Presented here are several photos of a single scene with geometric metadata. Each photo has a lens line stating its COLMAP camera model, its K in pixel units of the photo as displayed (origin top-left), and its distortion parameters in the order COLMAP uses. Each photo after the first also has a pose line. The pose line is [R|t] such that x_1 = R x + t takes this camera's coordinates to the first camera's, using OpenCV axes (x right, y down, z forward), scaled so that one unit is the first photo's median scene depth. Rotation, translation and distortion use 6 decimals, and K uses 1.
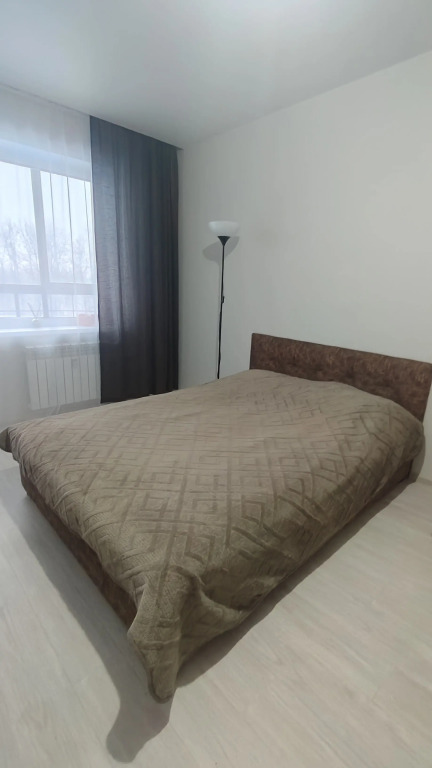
lens RADIAL K [[359.7, 0, 218.5], [0, 359.7, 381.0], [0, 0, 1]] dist [-0.002901, -0.000893]
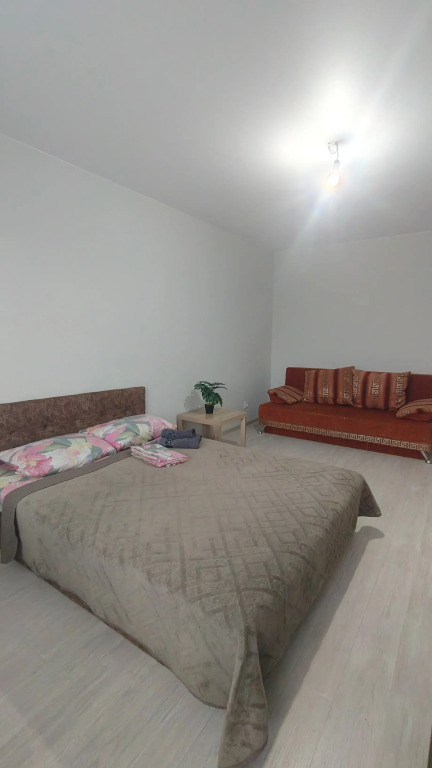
lens RADIAL K [[359.7, 0, 228.0], [0, 359.7, 366.7], [0, 0, 1]] dist [-0.002901, -0.000893]
pose [[-0.228220, -0.107921, 0.967610, -0.732885], [0.236413, 0.957950, 0.162604, -0.224319], [-0.944470, 0.265865, -0.193109, 0.715370]]
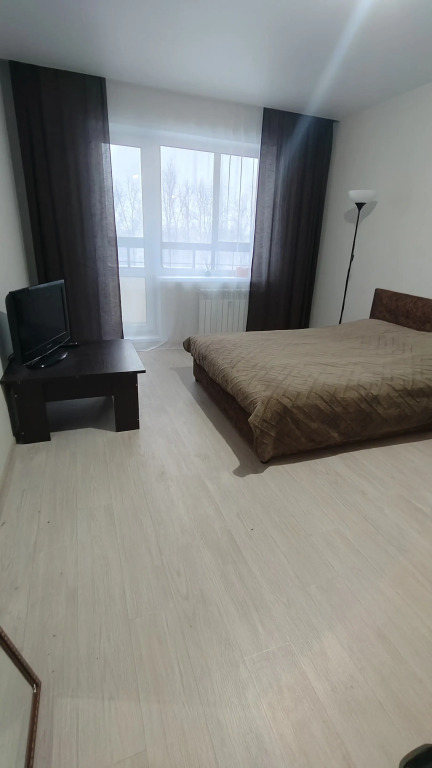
lens RADIAL K [[359.7, 0, 216.1], [0, 359.7, 383.0], [0, 0, 1]] dist [-0.002901, -0.000893]
pose [[0.917160, 0.149911, -0.369249, 0.105853], [-0.107780, 0.985329, 0.132322, 0.078541], [0.383669, -0.081563, 0.919862, -0.324868]]
